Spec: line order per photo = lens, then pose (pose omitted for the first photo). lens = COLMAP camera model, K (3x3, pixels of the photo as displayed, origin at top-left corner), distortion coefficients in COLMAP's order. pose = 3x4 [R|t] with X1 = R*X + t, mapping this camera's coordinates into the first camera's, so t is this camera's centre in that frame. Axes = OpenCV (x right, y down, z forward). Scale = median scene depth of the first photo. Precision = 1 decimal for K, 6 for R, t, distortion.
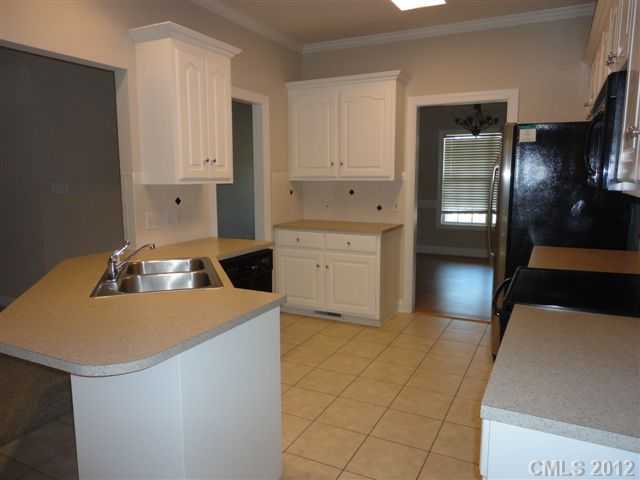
lens RADIAL K [[471.4, 0, 319.6], [0, 471.4, 239.1], [0, 0, 1]] dist [0.004774, 0.003888]
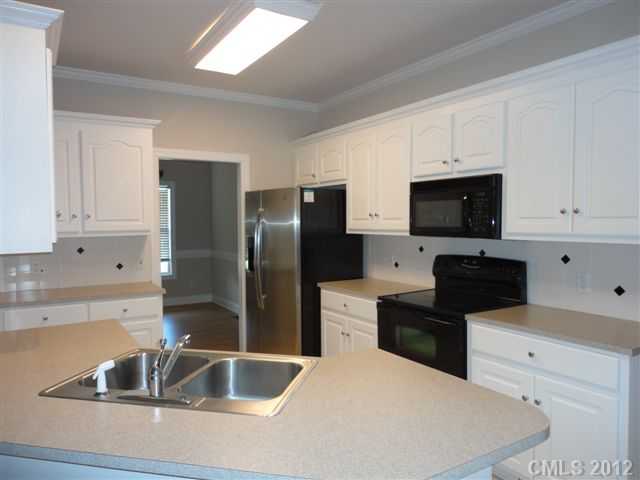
lens RADIAL K [[471.4, 0, 318.6], [0, 471.4, 241.5], [0, 0, 1]] dist [0.004774, 0.003888]
pose [[0.537708, -0.040712, 0.842147, -0.448742], [0.122435, 0.992016, -0.030217, -0.043523], [-0.834194, 0.119356, 0.538400, 0.231587]]
